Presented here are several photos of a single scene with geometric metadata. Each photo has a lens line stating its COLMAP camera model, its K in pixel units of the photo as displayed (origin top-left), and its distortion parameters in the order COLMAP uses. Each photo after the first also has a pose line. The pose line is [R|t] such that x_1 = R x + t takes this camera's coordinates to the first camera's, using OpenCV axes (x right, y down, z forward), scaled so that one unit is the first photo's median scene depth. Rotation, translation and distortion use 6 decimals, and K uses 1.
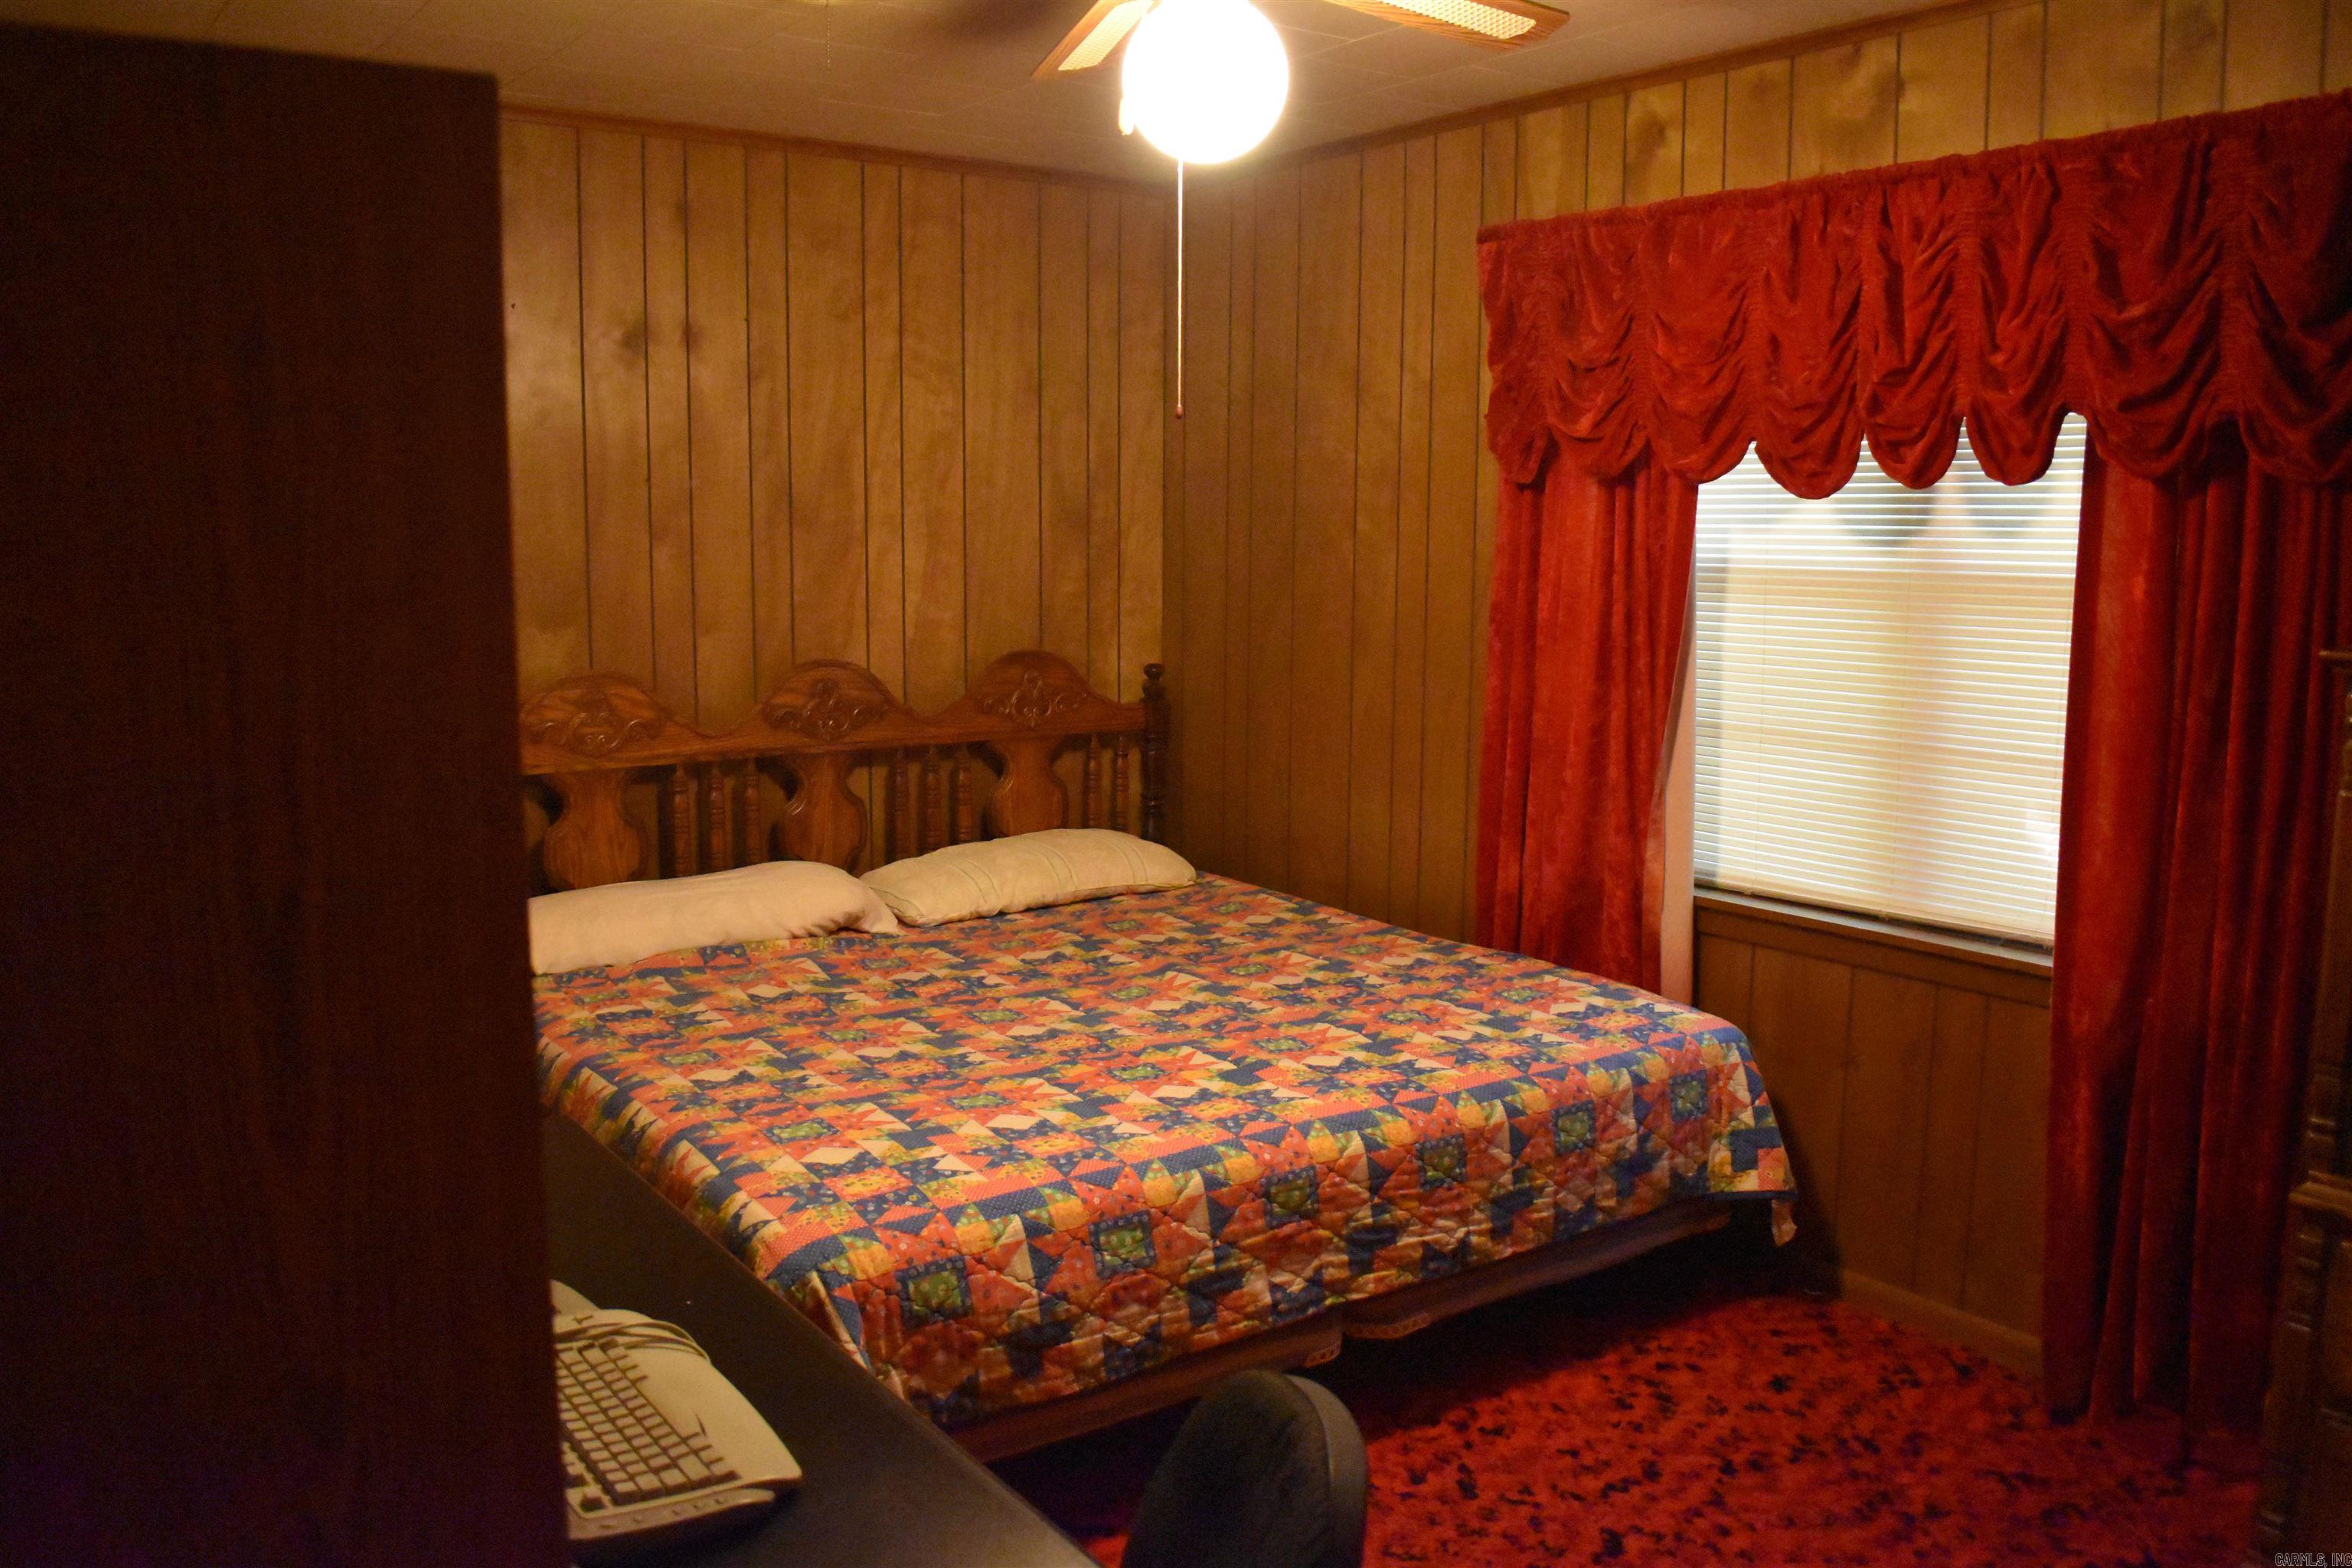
lens RADIAL K [[1849.5, 0, 1176.0], [0, 1849.5, 784.0], [0, 0, 1]] dist [-0.096028, 0.016864]
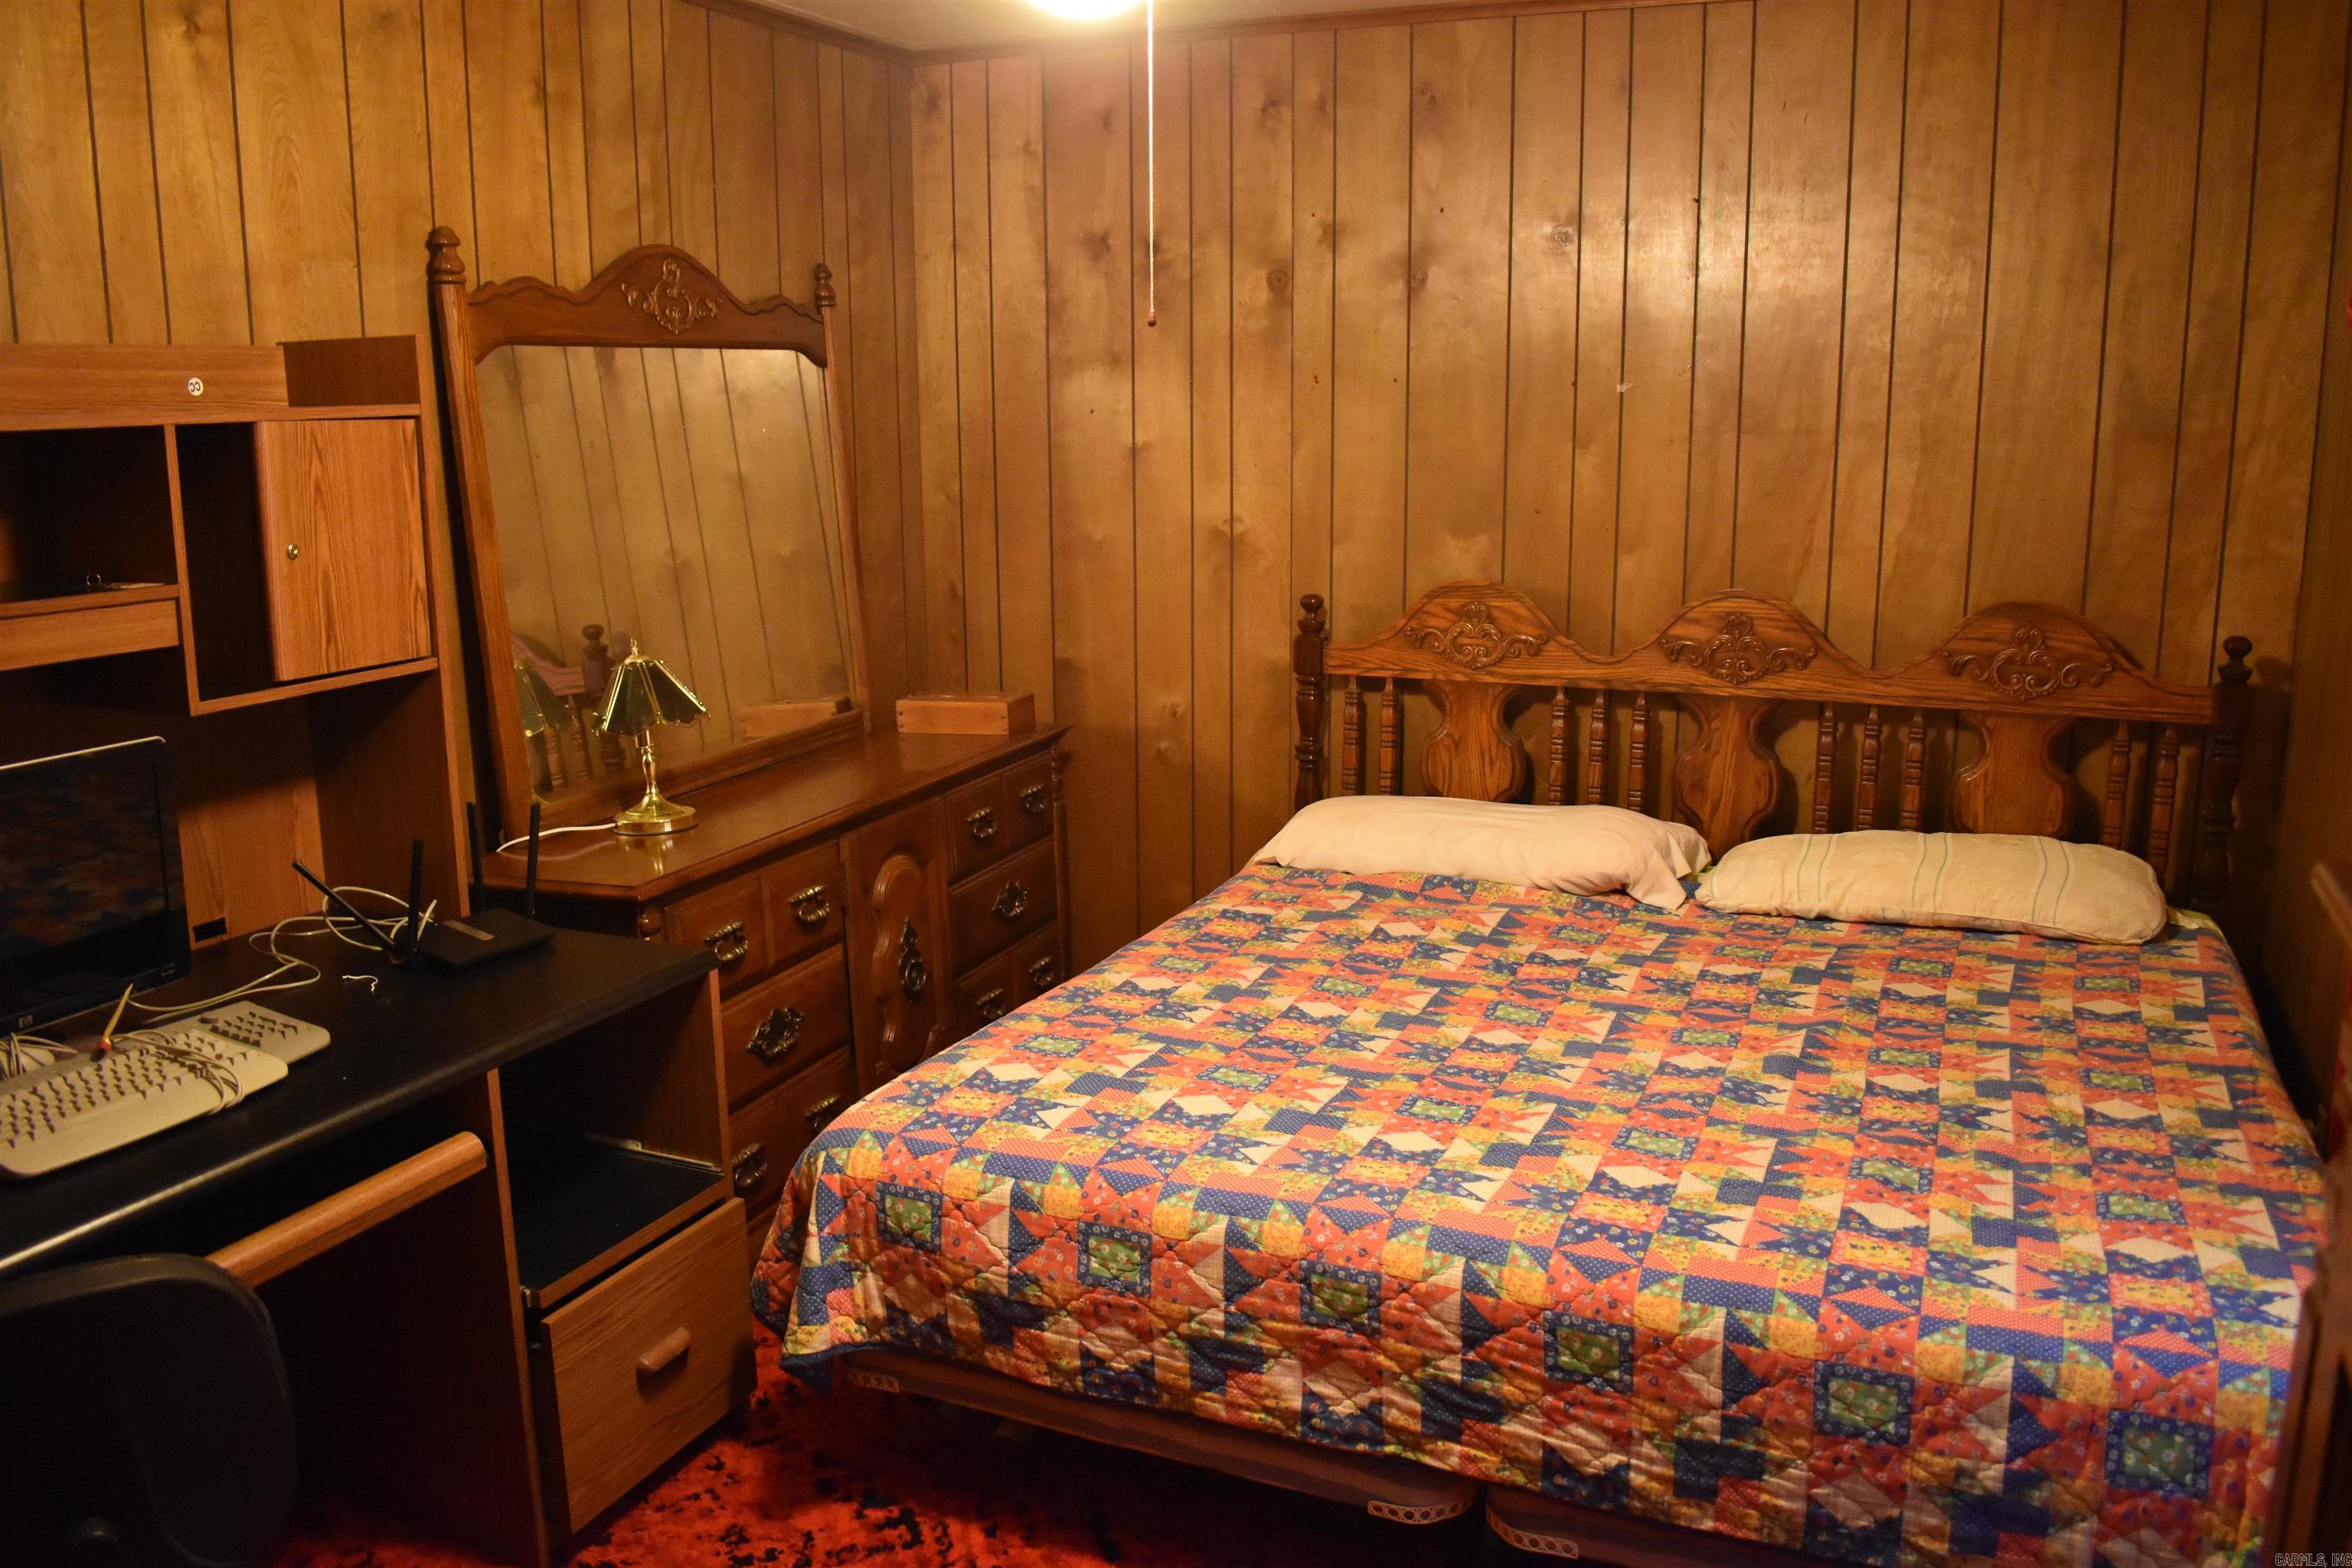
lens RADIAL K [[1849.5, 0, 1176.0], [0, 1849.5, 784.0], [0, 0, 1]] dist [-0.096028, 0.016864]
pose [[0.512963, 0.164437, -0.842513, 0.606838], [-0.111415, 0.985933, 0.124595, -0.080607], [0.851149, 0.029956, 0.524068, 0.470918]]
